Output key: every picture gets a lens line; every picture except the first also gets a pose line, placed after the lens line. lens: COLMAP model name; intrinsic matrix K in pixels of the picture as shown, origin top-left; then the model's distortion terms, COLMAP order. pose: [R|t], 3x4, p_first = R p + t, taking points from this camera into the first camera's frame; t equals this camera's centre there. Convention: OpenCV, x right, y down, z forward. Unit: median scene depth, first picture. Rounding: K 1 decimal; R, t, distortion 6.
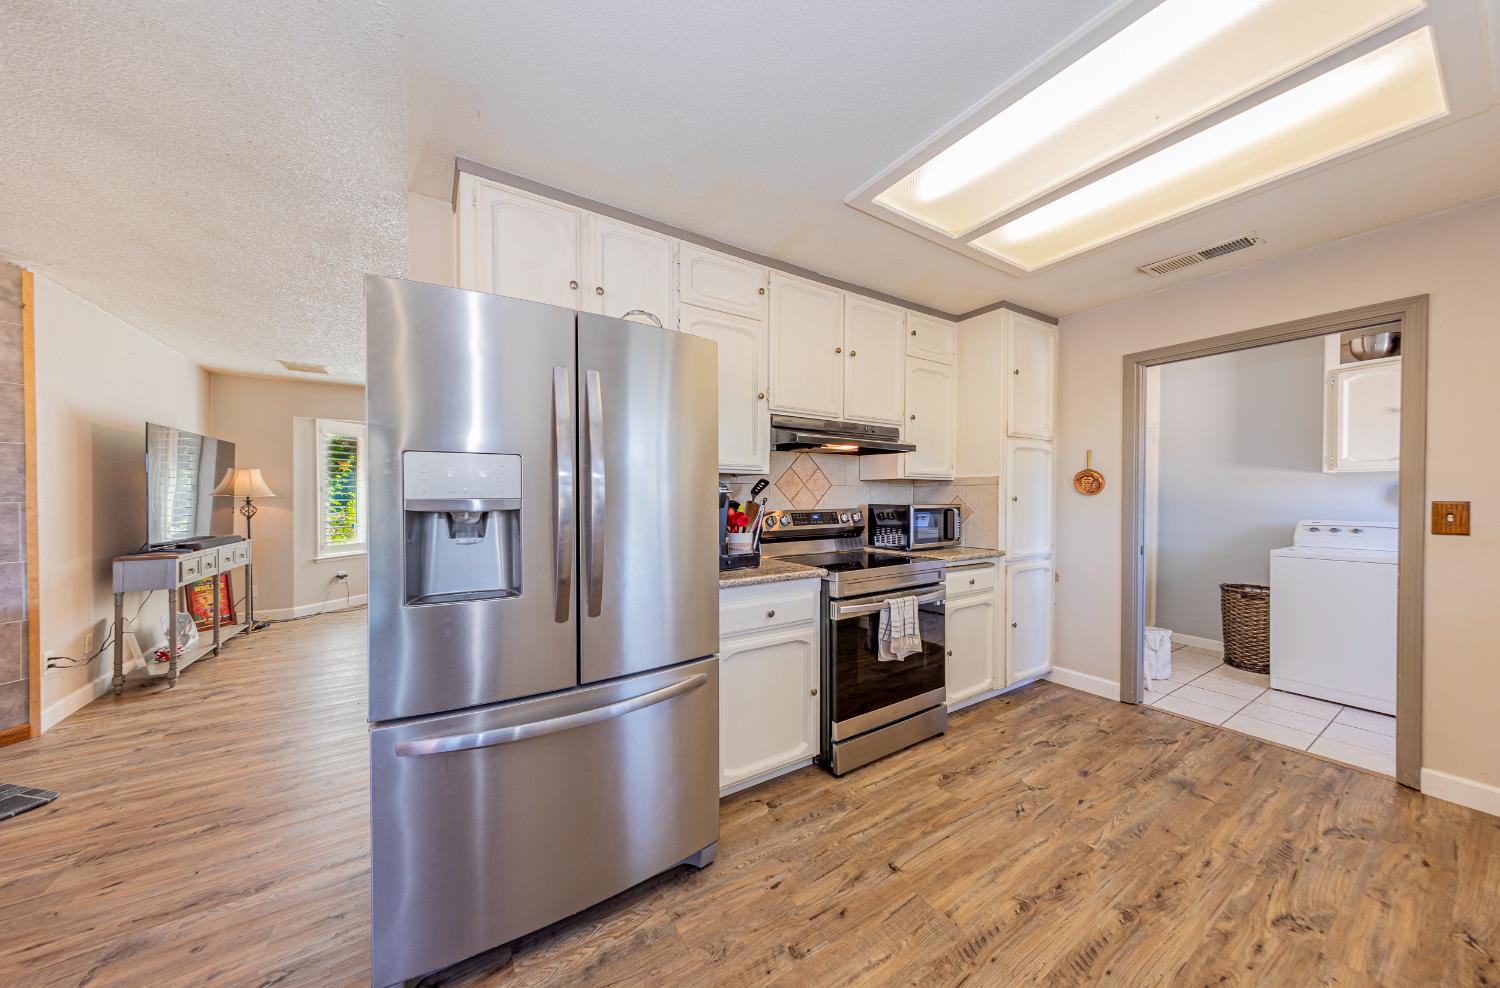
lens RADIAL K [[487.9, 0, 747.3], [0, 487.9, 495.1], [0, 0, 1]] dist [-0.001780, 0.000072]
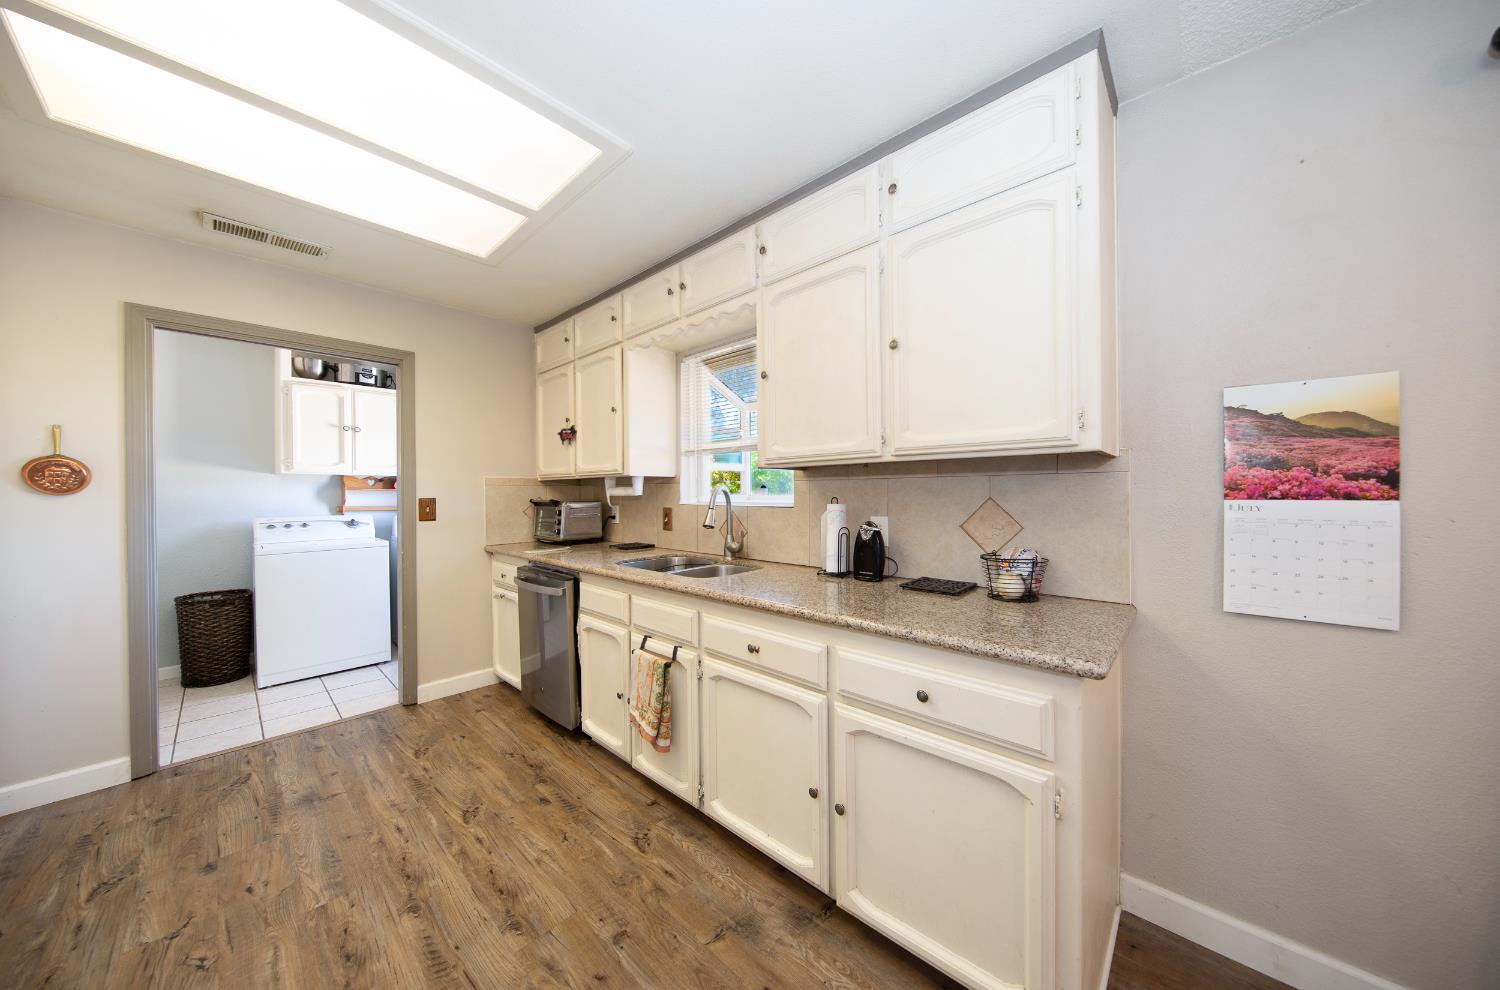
lens RADIAL K [[487.9, 0, 793.3], [0, 487.9, 486.4], [0, 0, 1]] dist [-0.001780, 0.000072]
pose [[-0.296439, 0.012198, 0.954974, -0.280522], [0.004036, 0.999926, -0.011519, -0.000757], [-0.955043, 0.000439, -0.296466, 0.353278]]
